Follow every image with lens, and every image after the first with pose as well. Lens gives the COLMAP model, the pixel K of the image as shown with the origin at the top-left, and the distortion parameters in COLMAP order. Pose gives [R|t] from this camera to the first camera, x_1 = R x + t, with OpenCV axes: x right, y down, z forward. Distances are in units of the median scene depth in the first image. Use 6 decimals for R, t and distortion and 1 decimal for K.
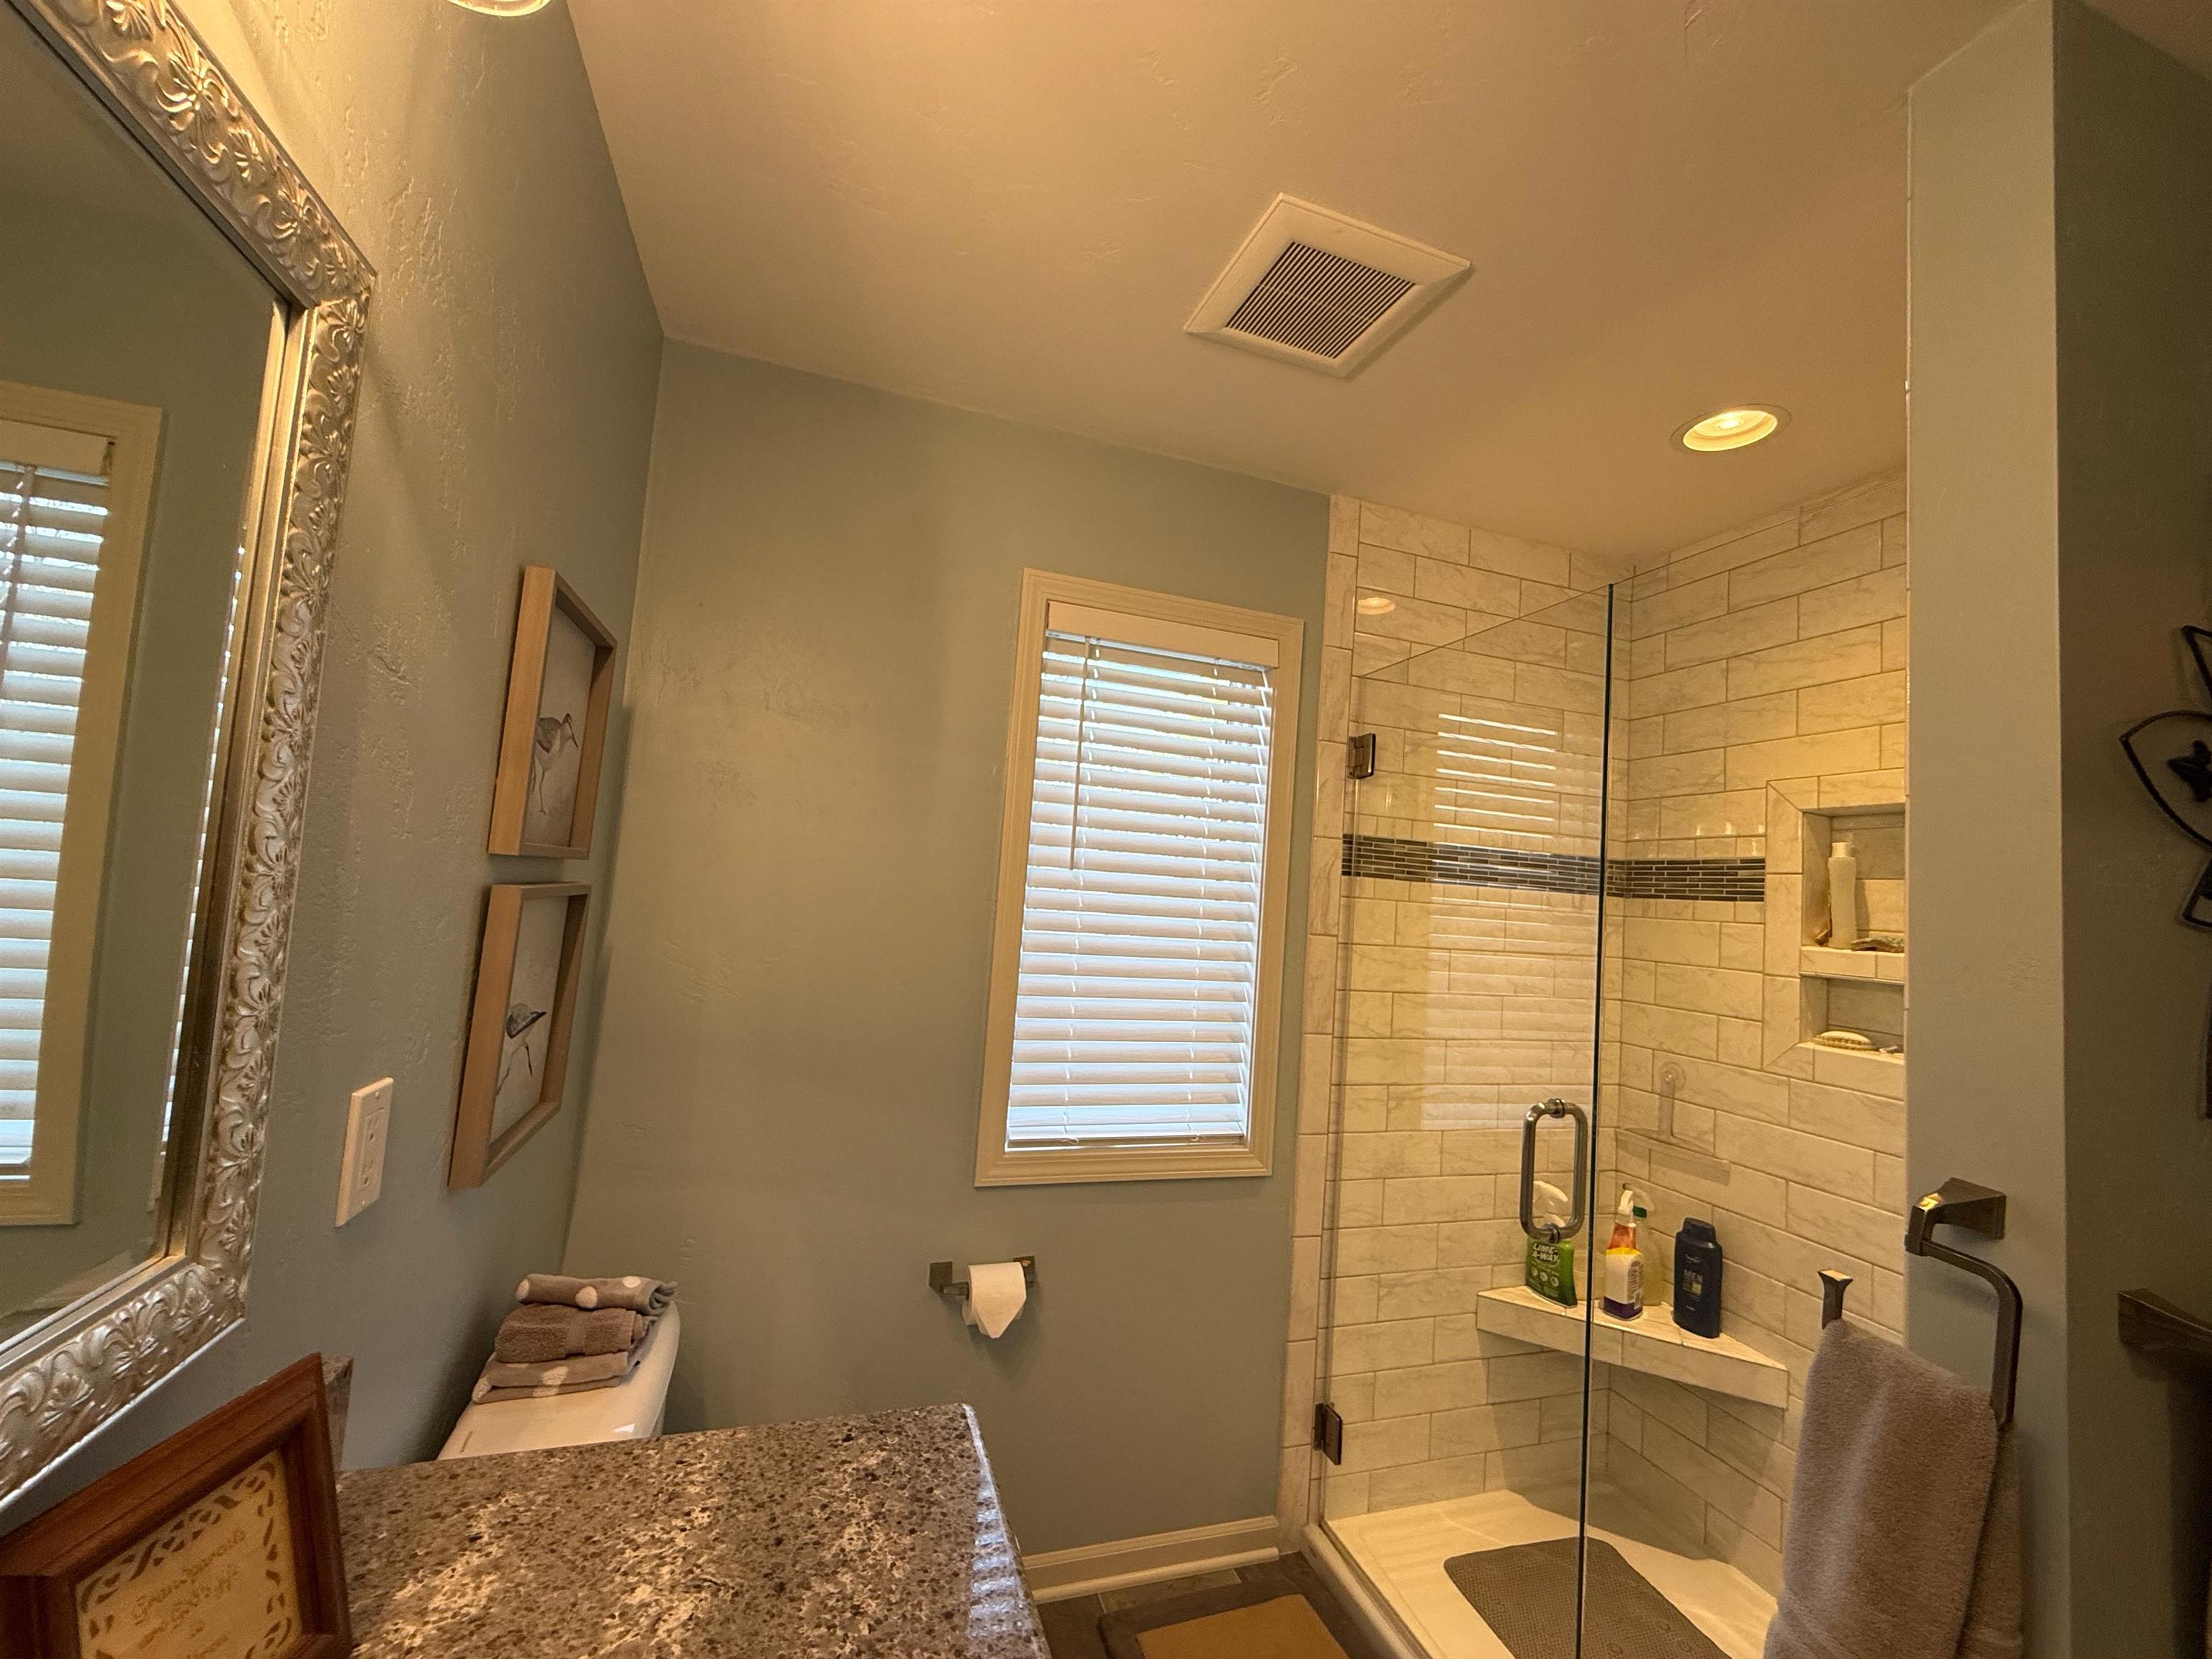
lens RADIAL K [[879.2, 0, 1107.1], [0, 879.2, 832.5], [0, 0, 1]] dist [-0.004987, 0.000910]
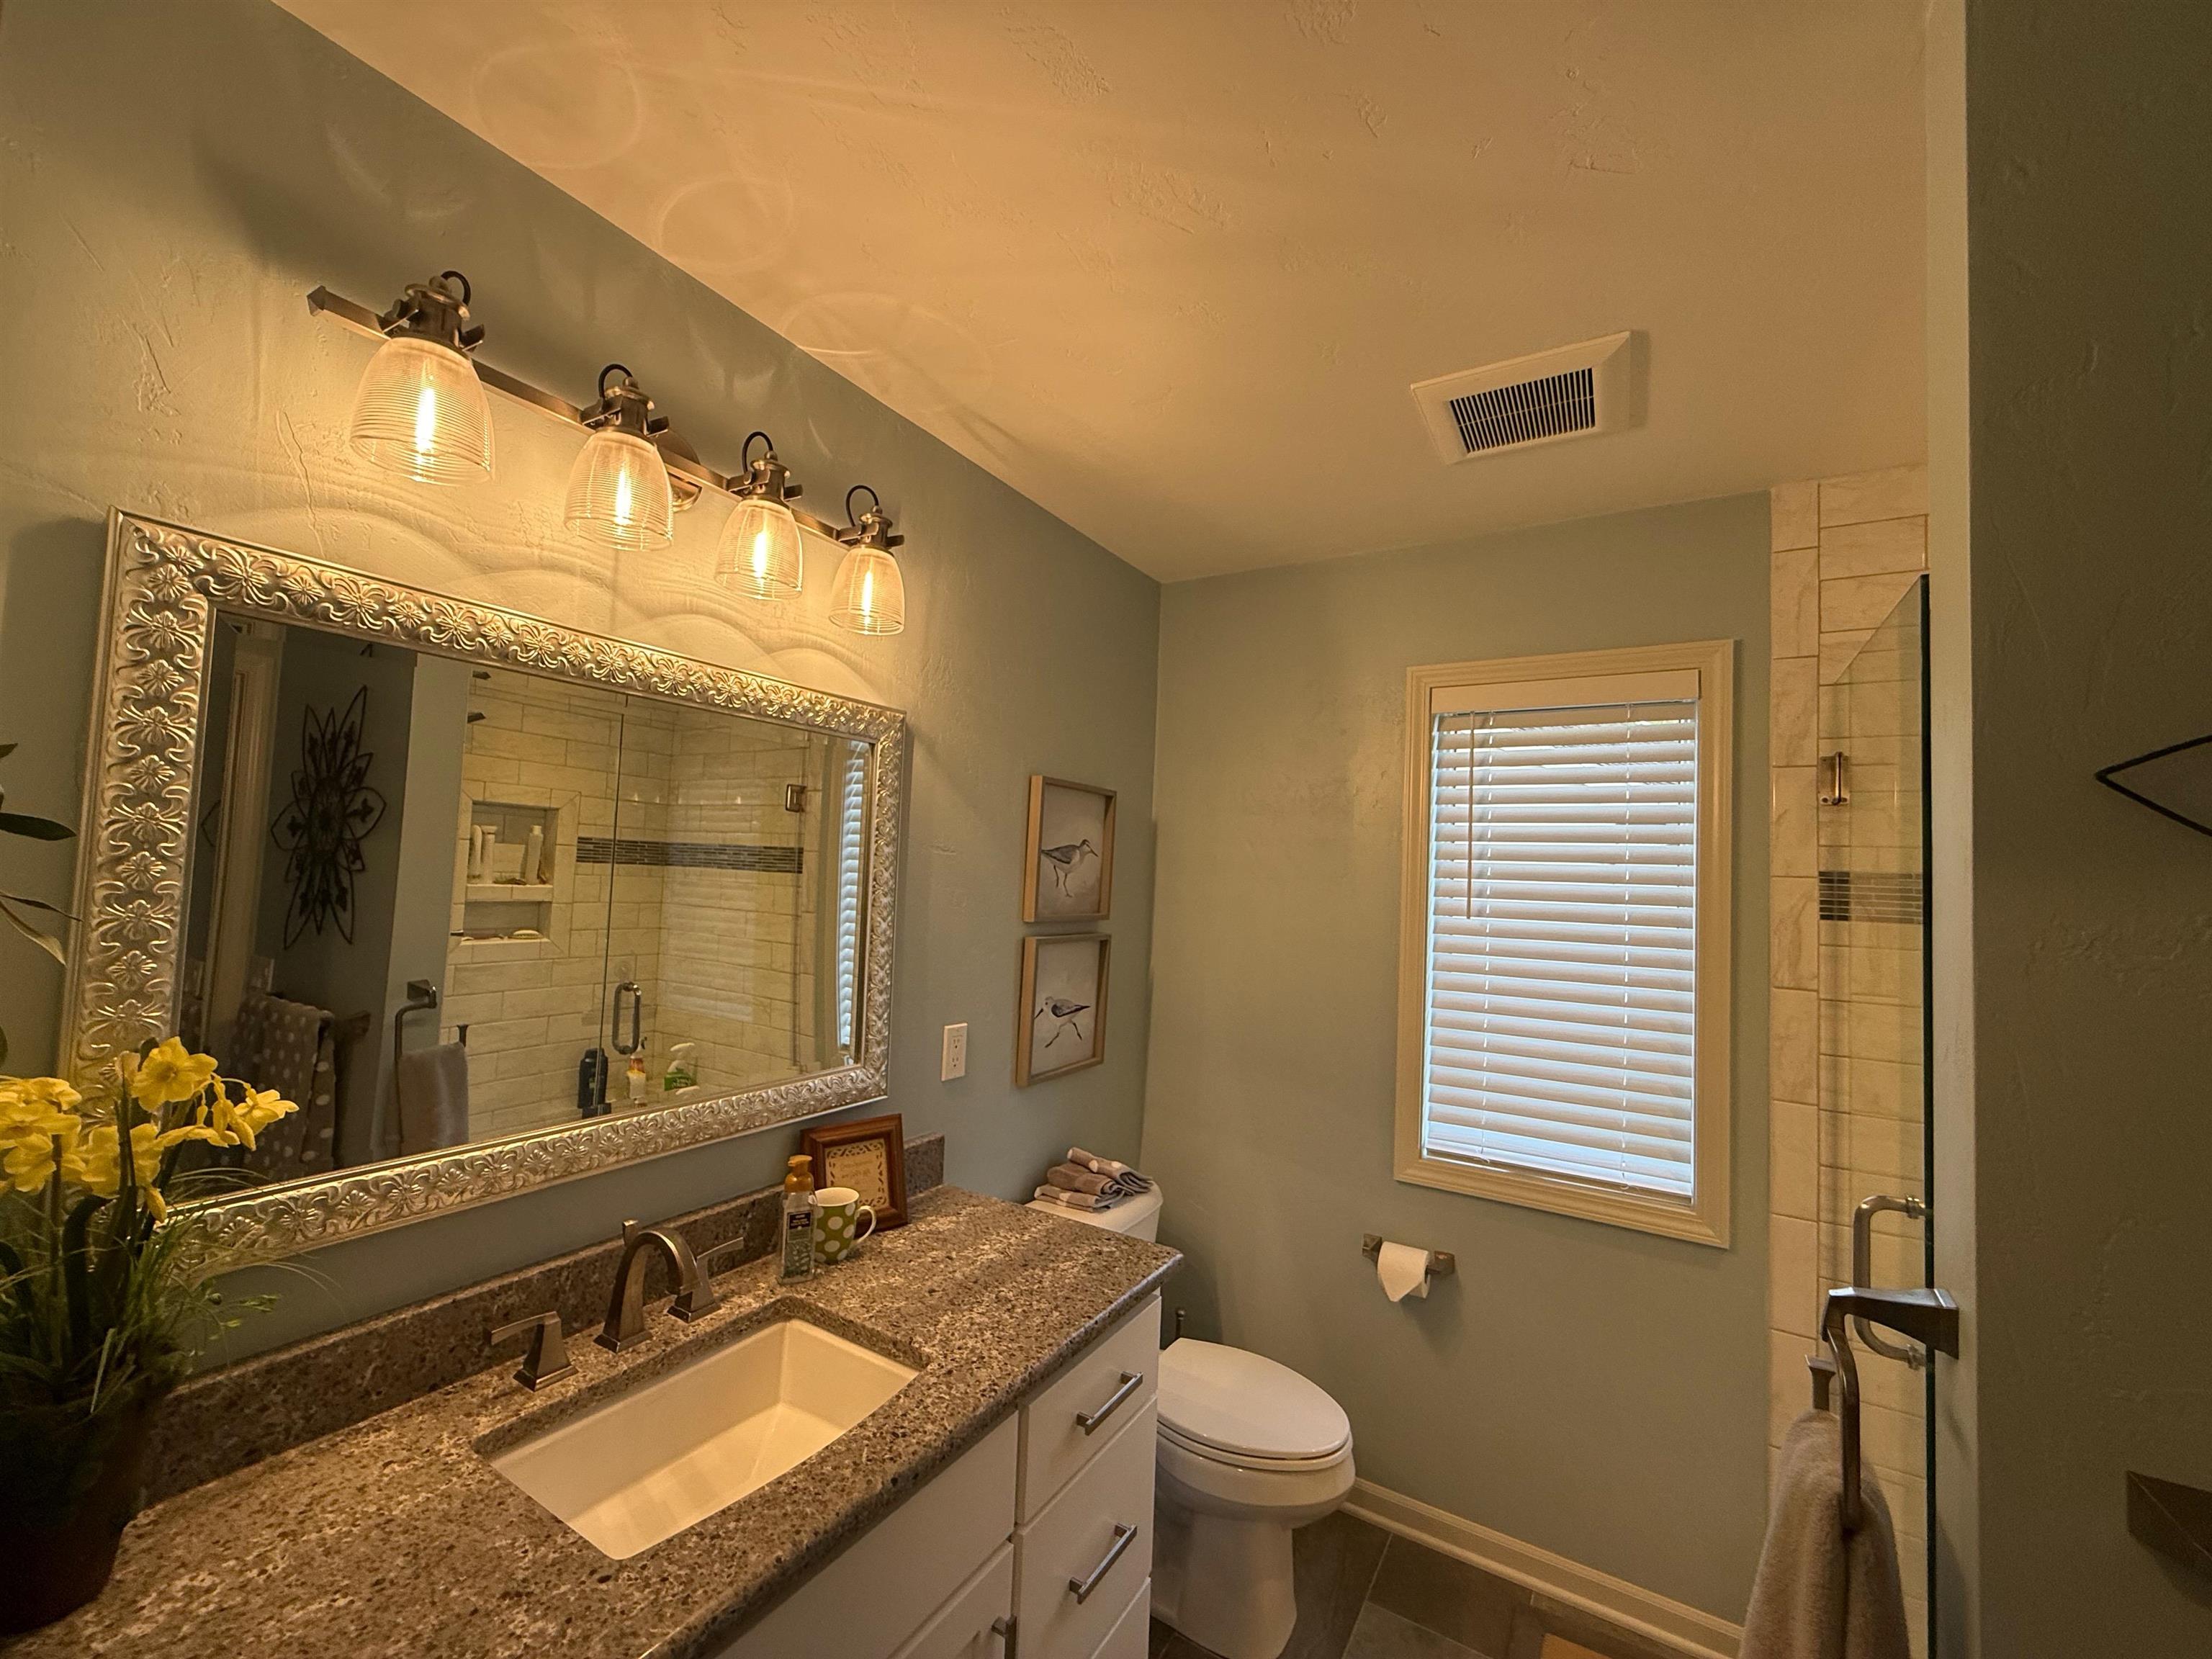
lens RADIAL K [[879.2, 0, 1098.7], [0, 879.2, 832.4], [0, 0, 1]] dist [-0.004987, 0.000910]
pose [[0.648660, -0.081546, -0.756697, 0.504032], [0.055544, 0.996664, -0.059792, -0.026243], [0.759049, -0.003245, 0.651025, -0.098236]]
